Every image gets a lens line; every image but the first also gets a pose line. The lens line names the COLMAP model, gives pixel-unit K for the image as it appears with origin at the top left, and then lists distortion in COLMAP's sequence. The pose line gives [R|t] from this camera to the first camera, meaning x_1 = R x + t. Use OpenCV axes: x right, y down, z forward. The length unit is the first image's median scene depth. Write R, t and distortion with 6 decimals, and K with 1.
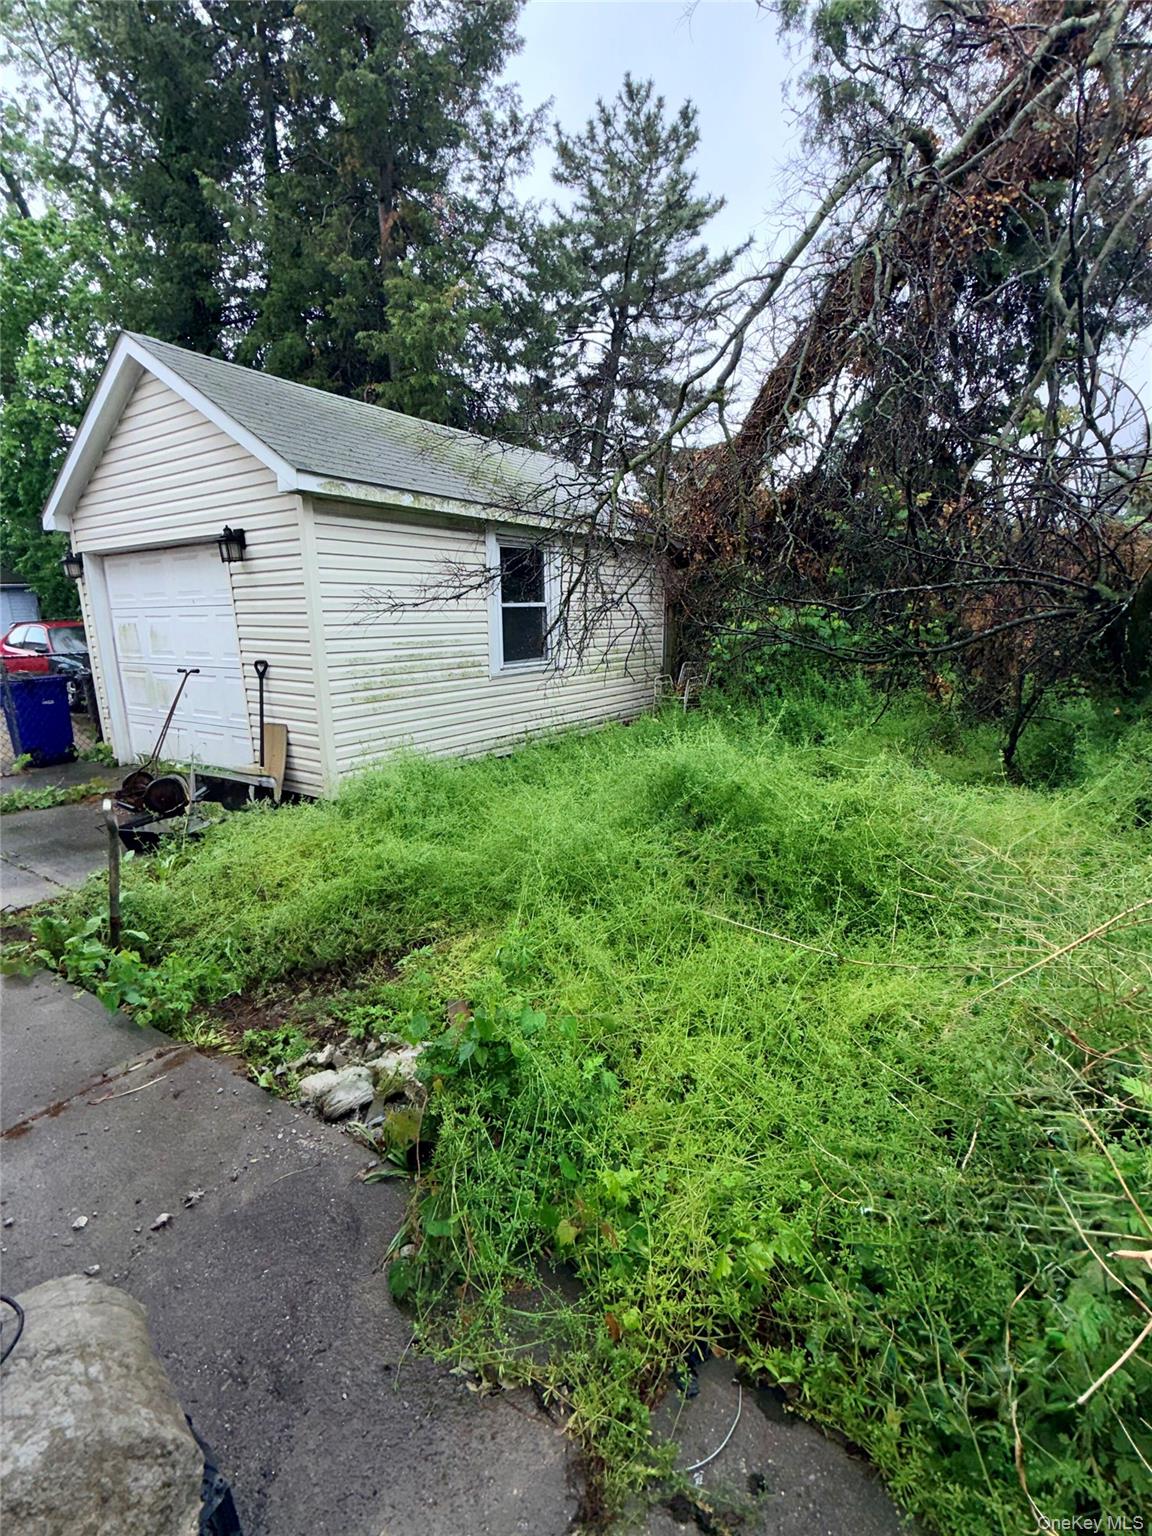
lens RADIAL K [[706.8, 0, 575.4], [0, 706.8, 768.1], [0, 0, 1]] dist [-0.000174, -0.000006]
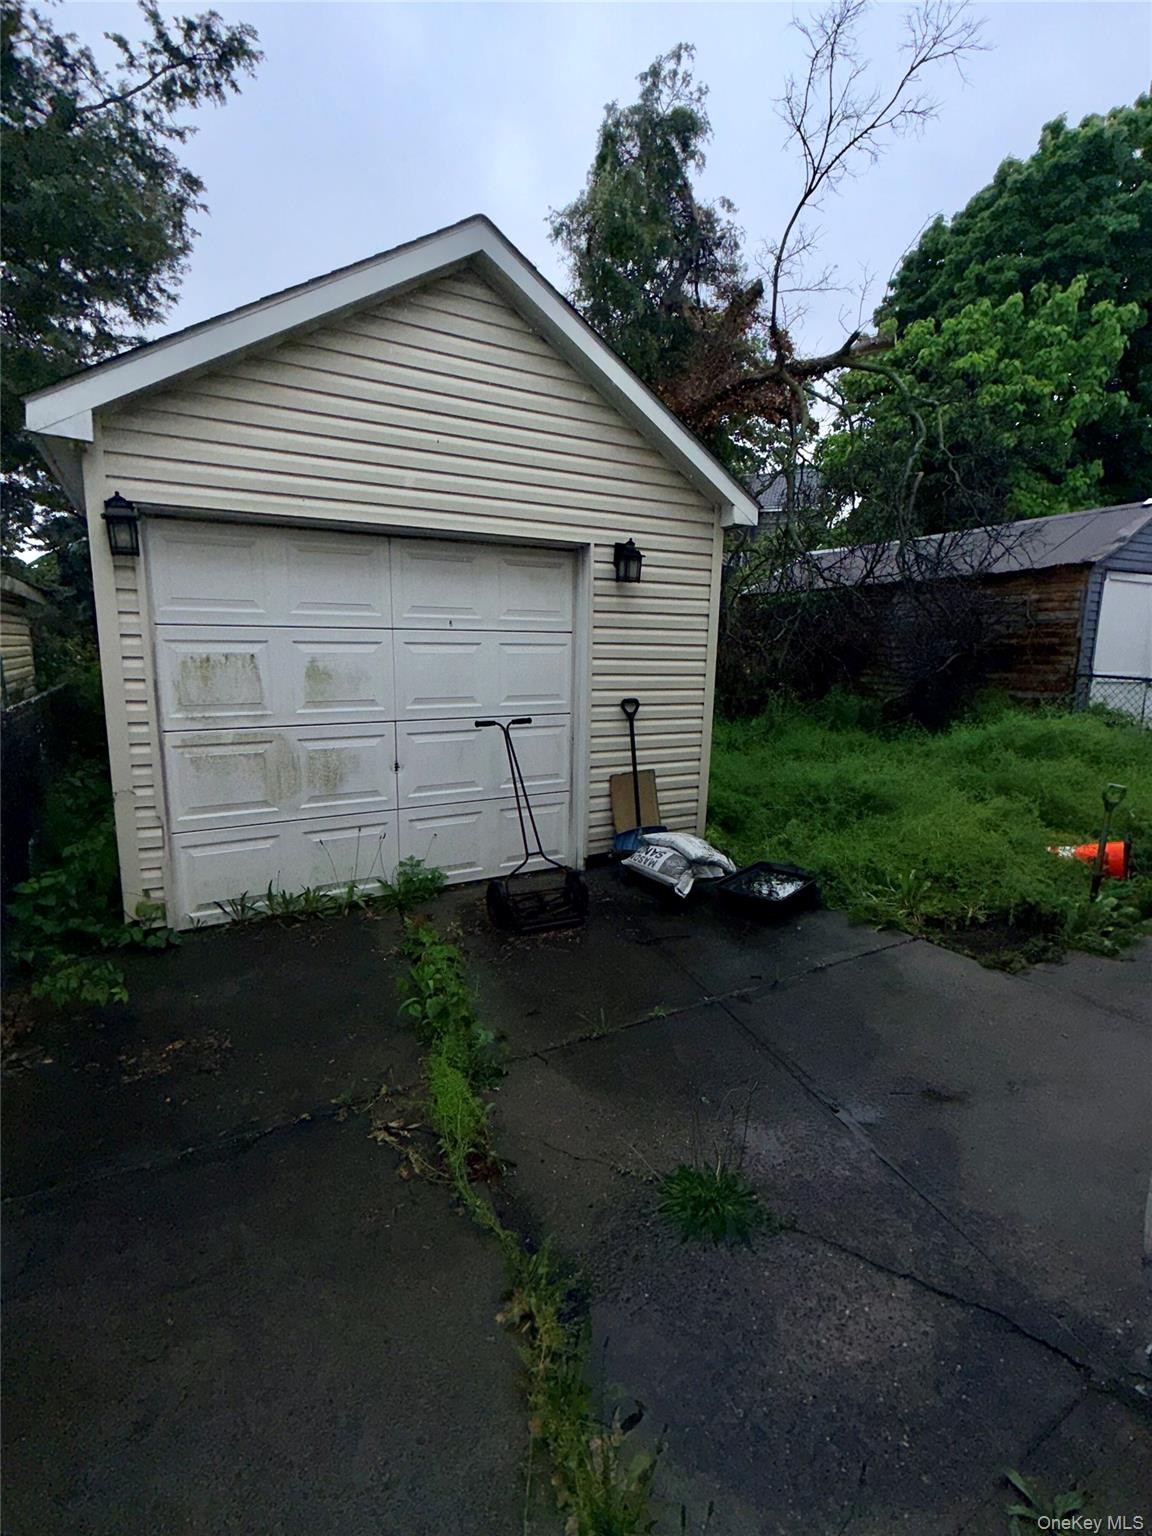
lens RADIAL K [[706.8, 0, 575.5], [0, 706.8, 768.5], [0, 0, 1]] dist [-0.000174, -0.000006]
pose [[0.449076, -0.127960, 0.884283, -1.228447], [0.183305, 0.981835, 0.048987, -0.124084], [-0.874488, 0.140094, 0.464374, 0.673710]]
